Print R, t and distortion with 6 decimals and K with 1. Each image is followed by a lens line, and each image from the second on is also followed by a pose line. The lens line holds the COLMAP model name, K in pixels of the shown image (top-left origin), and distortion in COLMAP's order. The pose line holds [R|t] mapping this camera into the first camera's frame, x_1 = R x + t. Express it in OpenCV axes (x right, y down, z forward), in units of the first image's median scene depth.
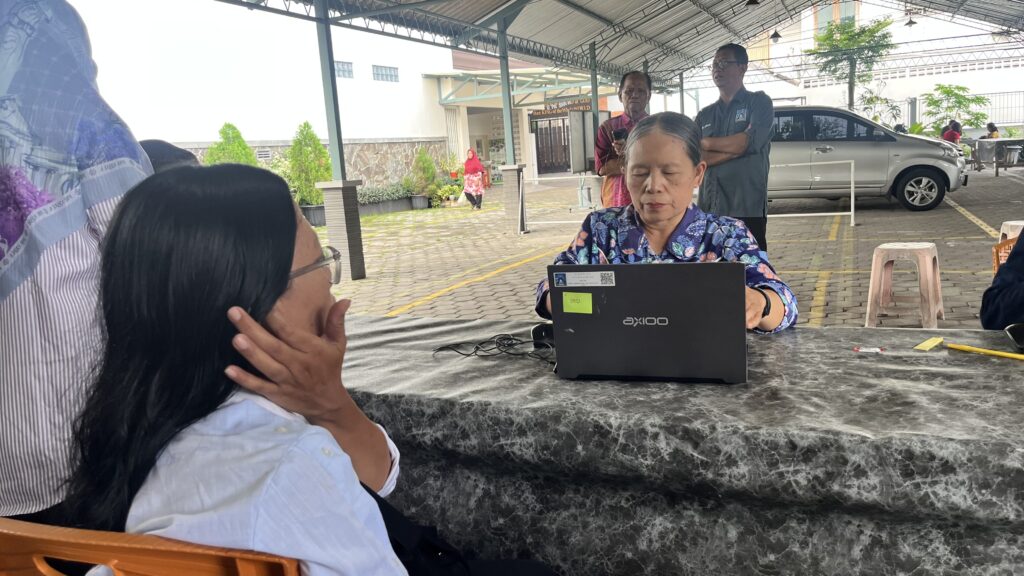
lens RADIAL K [[798.9, 0, 512.0], [0, 798.9, 288.0], [0, 0, 1]] dist [0.007236, -0.001438]
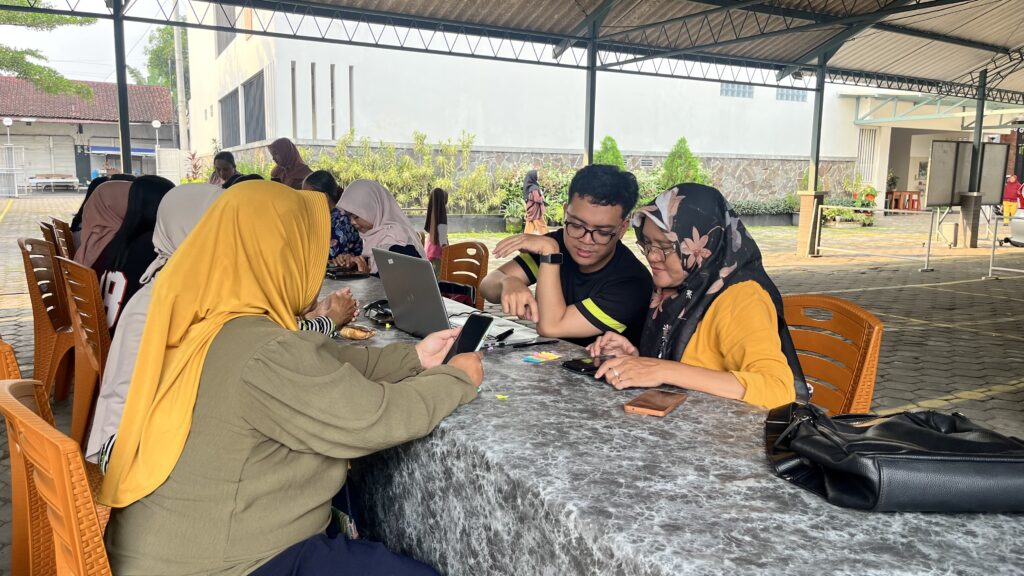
lens RADIAL K [[798.9, 0, 512.0], [0, 798.9, 288.0], [0, 0, 1]] dist [0.007236, -0.001438]
pose [[0.810185, 0.163589, -0.562884, 0.182356], [-0.164568, 0.985126, 0.049433, -0.010547], [0.562599, 0.052582, 0.825056, -0.053463]]
